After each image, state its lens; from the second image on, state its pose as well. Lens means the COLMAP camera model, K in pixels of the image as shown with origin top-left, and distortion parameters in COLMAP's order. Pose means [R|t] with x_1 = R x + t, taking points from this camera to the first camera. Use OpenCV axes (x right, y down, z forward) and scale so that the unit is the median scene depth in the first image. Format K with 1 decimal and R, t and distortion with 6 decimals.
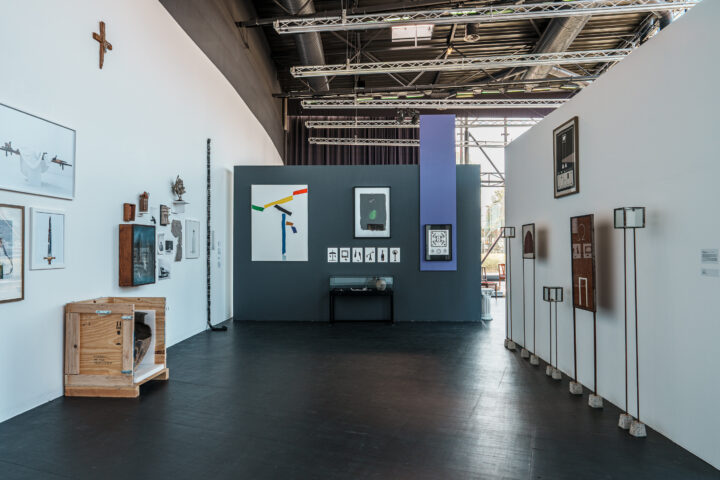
lens RADIAL K [[497.3, 0, 360.2], [0, 497.3, 240.9], [0, 0, 1]] dist [0.009381, -0.006351]
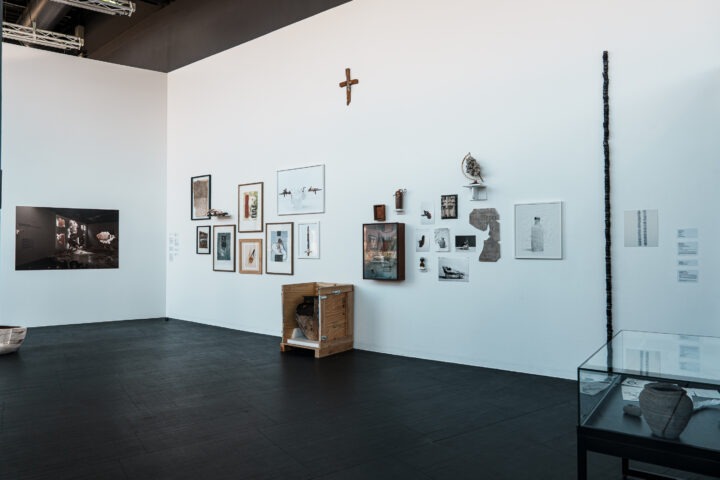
lens RADIAL K [[497.3, 0, 356.0], [0, 497.3, 236.4], [0, 0, 1]] dist [0.009381, -0.006351]
pose [[-0.547913, -0.008218, -0.836495, 0.592806], [0.022800, 0.999434, -0.024753, 0.026444], [0.836224, -0.032635, -0.547415, 1.883540]]
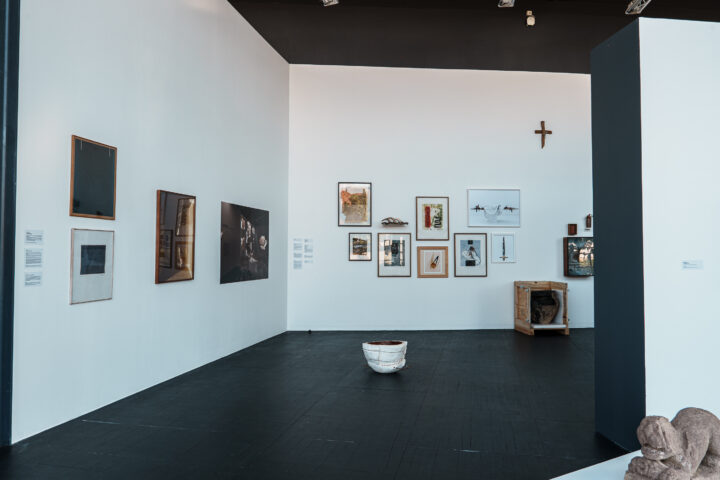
lens RADIAL K [[497.3, 0, 359.4], [0, 497.3, 237.1], [0, 0, 1]] dist [0.009381, -0.006351]
pose [[0.164717, -0.022130, -0.986093, 1.182376], [0.019519, 0.999626, -0.019174, -0.019087], [0.986148, -0.016089, 0.165087, 0.092107]]
